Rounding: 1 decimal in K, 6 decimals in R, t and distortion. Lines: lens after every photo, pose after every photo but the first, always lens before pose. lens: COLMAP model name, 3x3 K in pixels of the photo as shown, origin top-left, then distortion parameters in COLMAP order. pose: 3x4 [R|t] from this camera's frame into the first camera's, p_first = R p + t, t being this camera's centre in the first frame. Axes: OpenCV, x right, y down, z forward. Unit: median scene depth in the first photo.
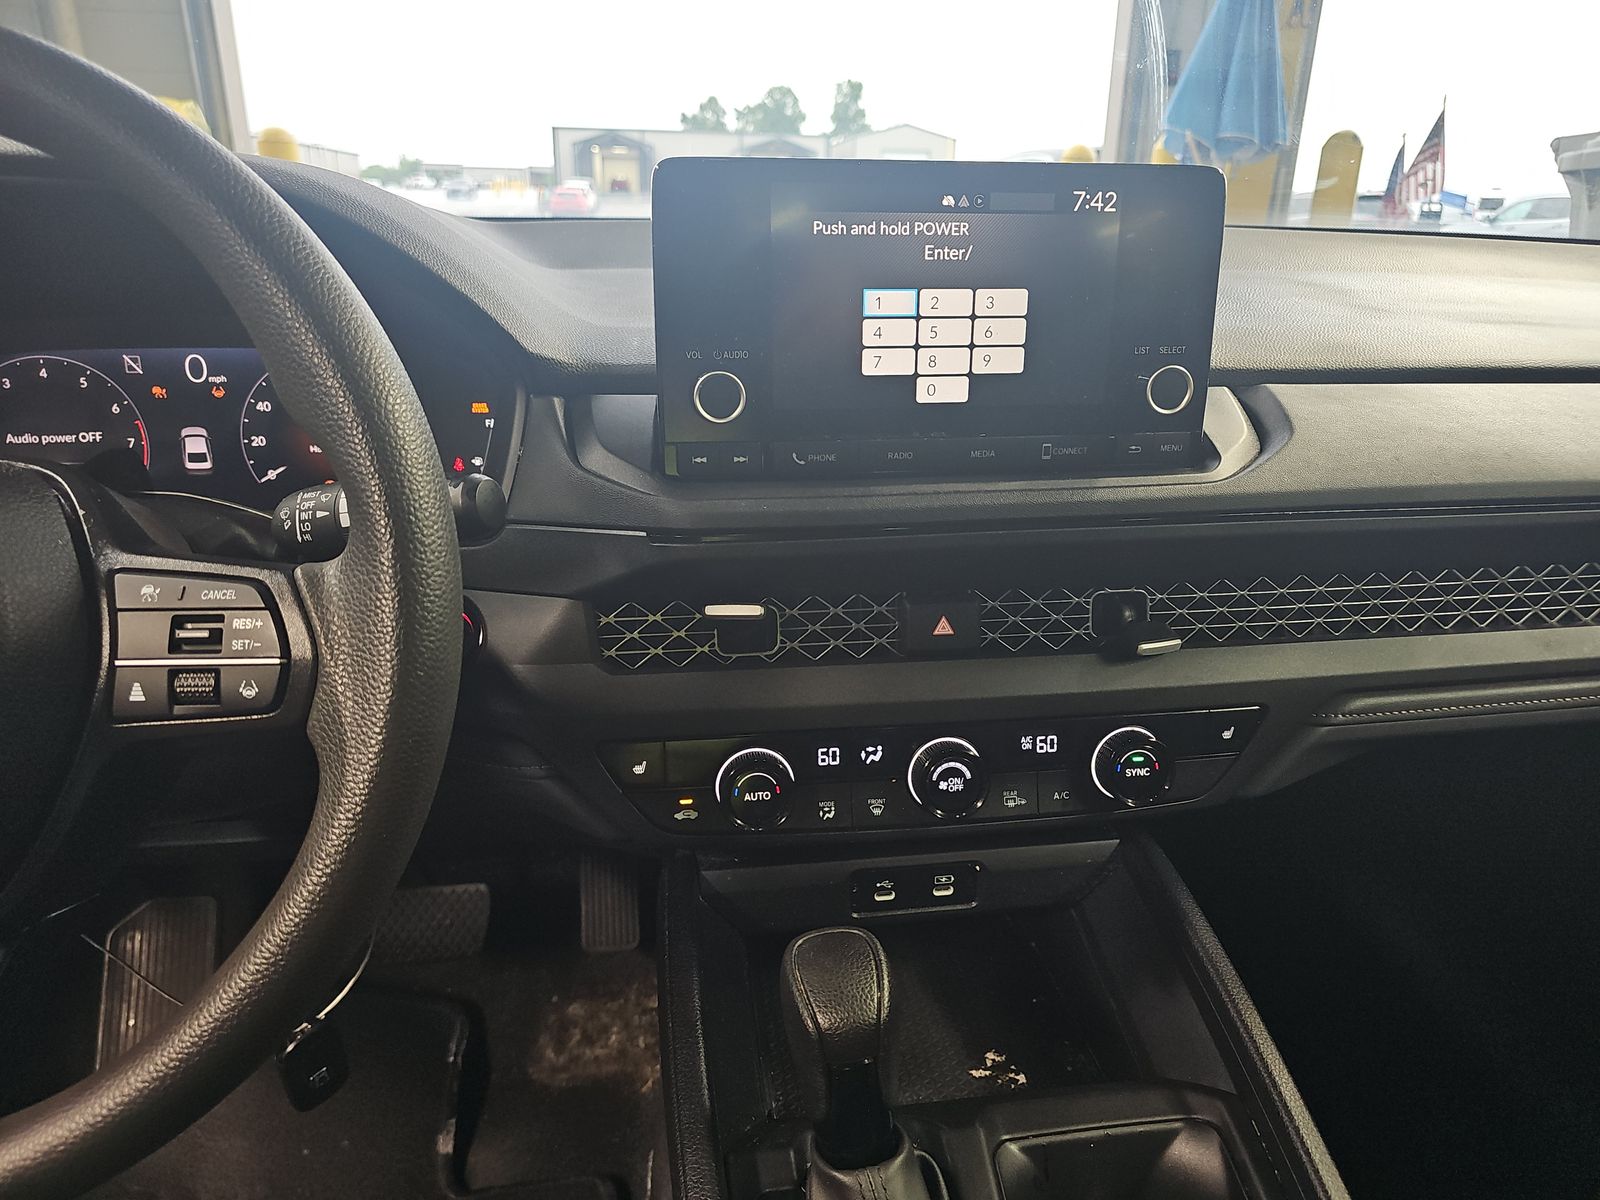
lens RADIAL K [[1116.5, 0, 818.5], [0, 1116.5, 606.0], [0, 0, 1]] dist [0.074609, -0.077818]
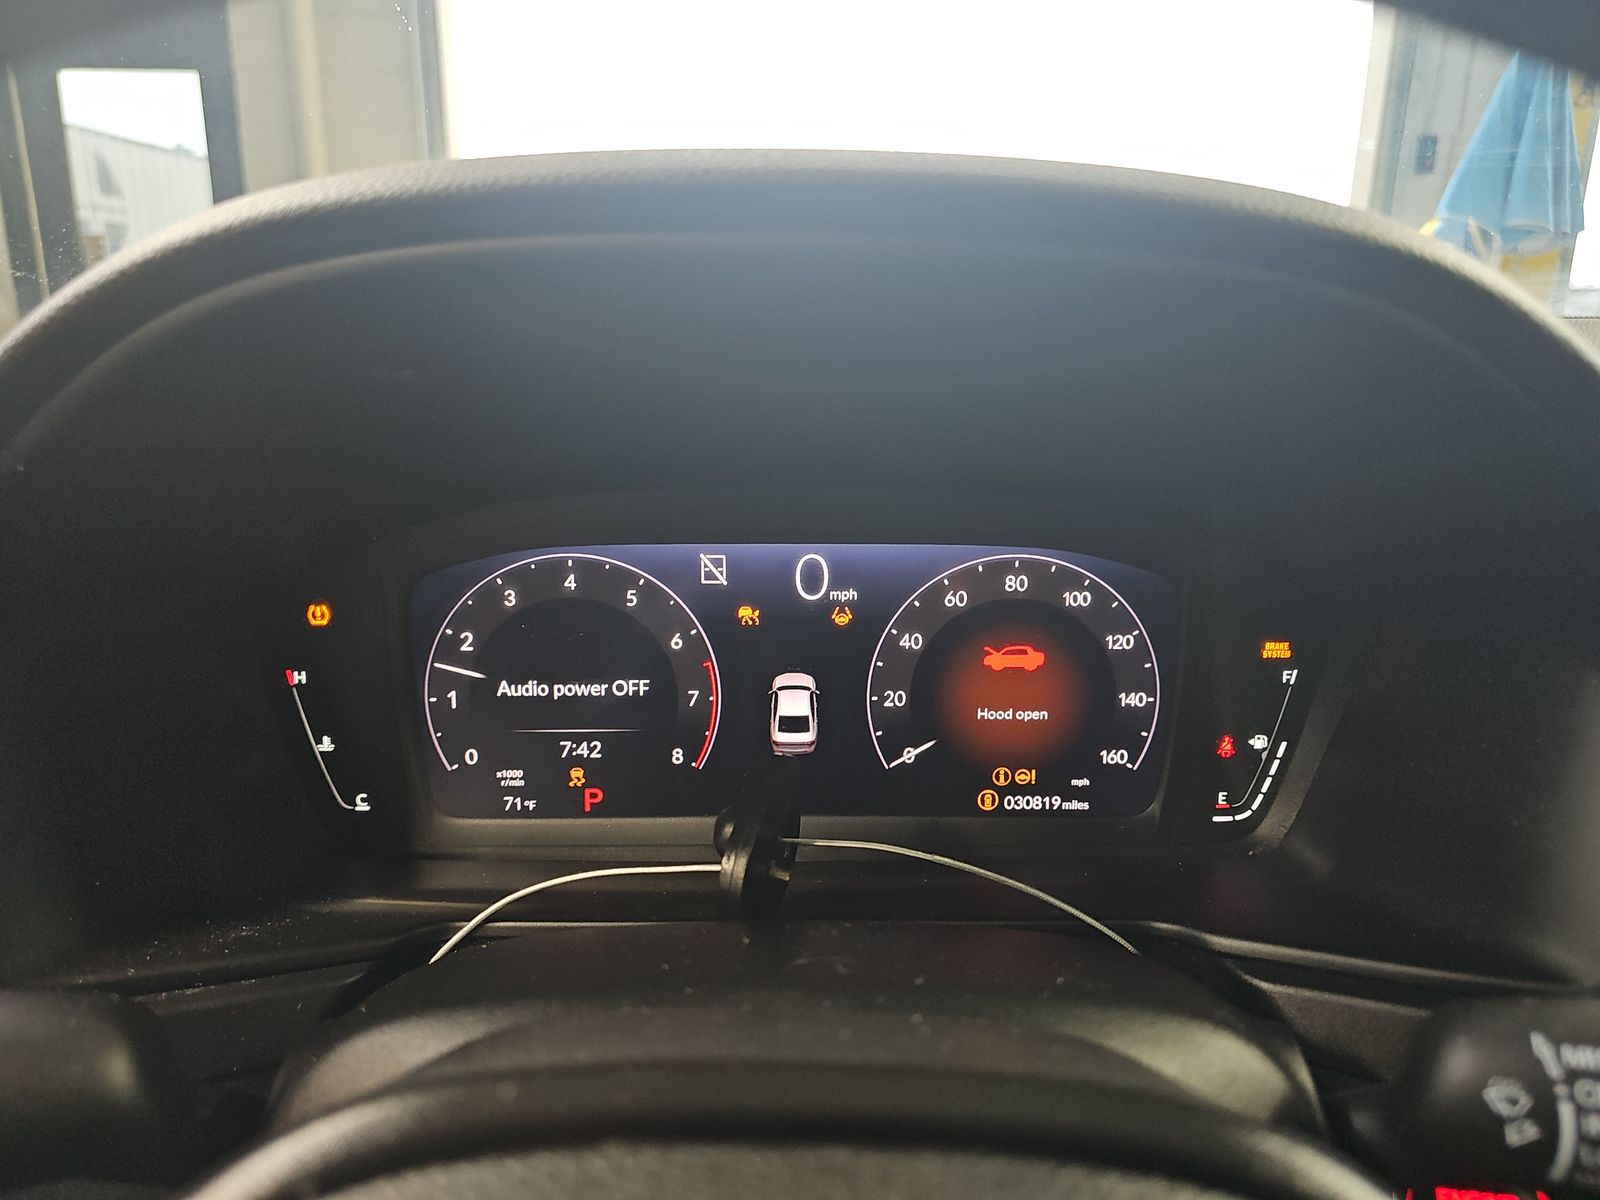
lens RADIAL K [[1116.5, 0, 818.5], [0, 1116.5, 606.0], [0, 0, 1]] dist [0.074609, -0.077818]
pose [[0.993842, 0.030628, -0.106489, -0.551657], [-0.039189, 0.996084, -0.079254, -0.169902], [0.103645, 0.082939, 0.991150, 0.490855]]
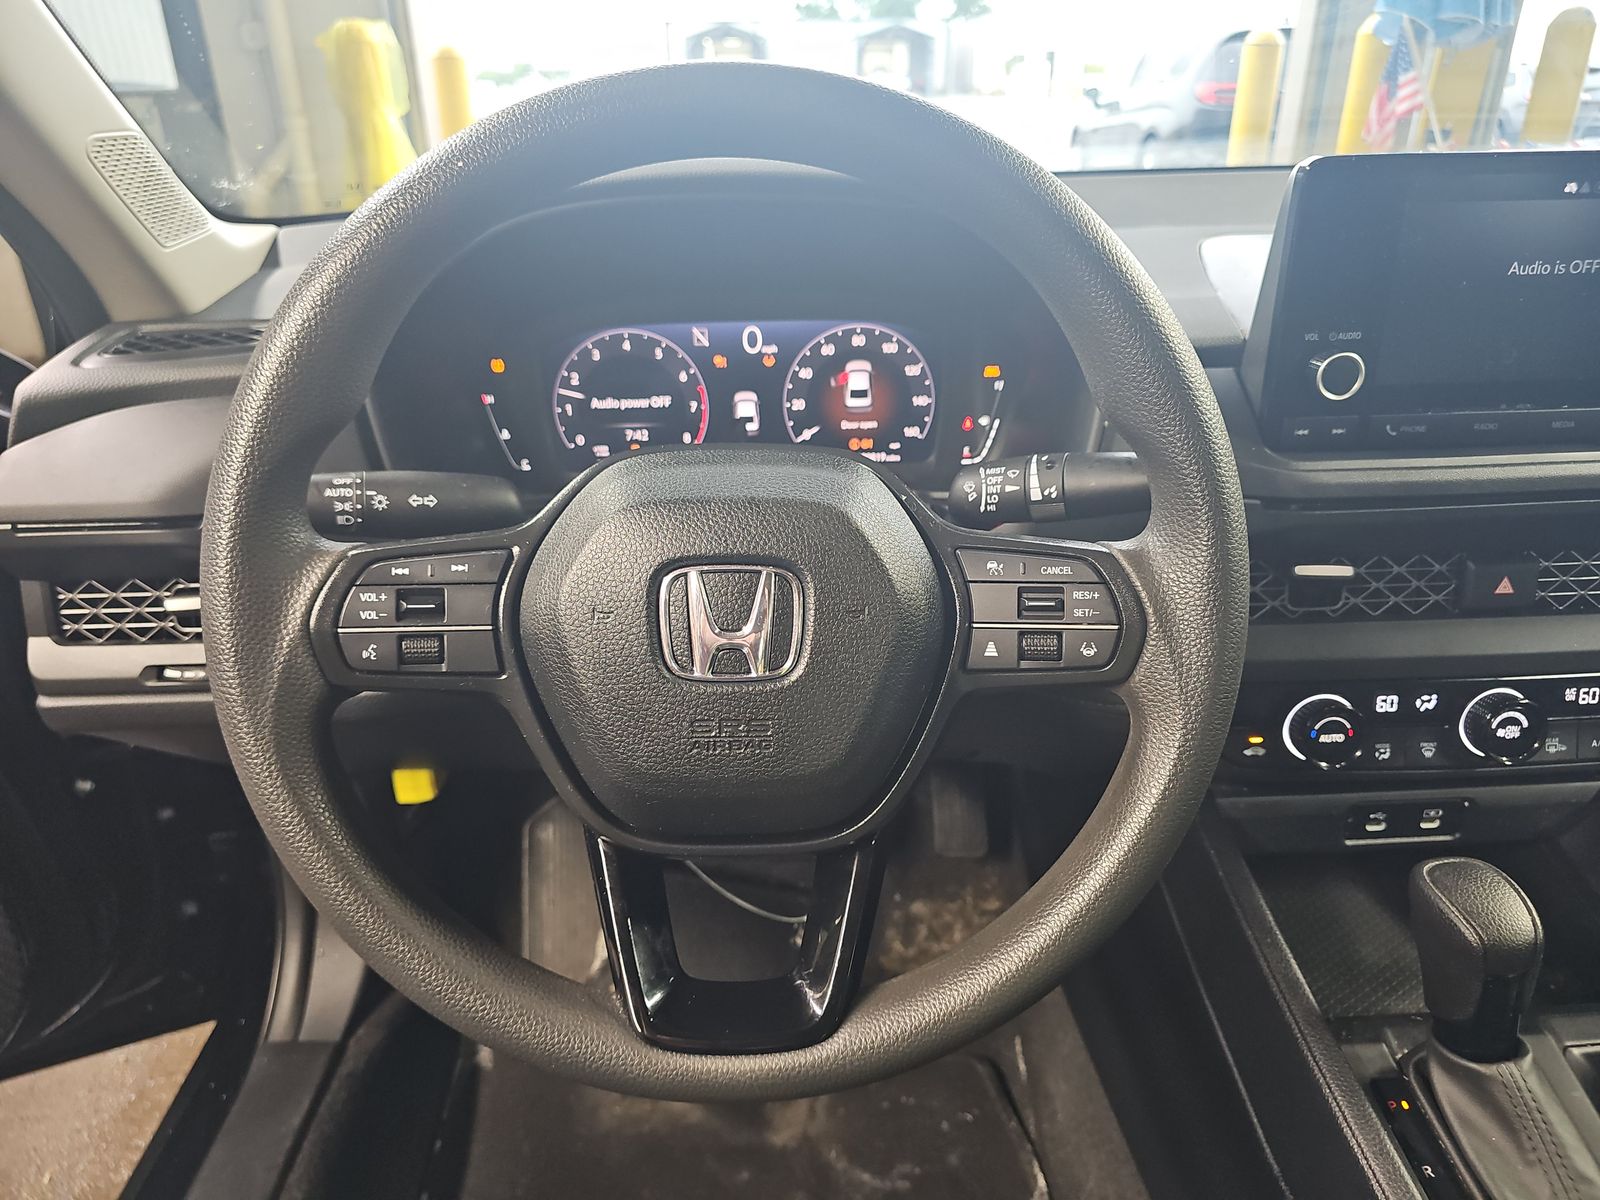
lens RADIAL K [[1116.5, 0, 818.5], [0, 1116.5, 606.0], [0, 0, 1]] dist [0.074609, -0.077818]
pose [[0.996340, 0.016864, -0.083793, -0.440662], [-0.010089, 0.996693, 0.080635, -0.042424], [0.084876, -0.079495, 0.993215, -0.133571]]
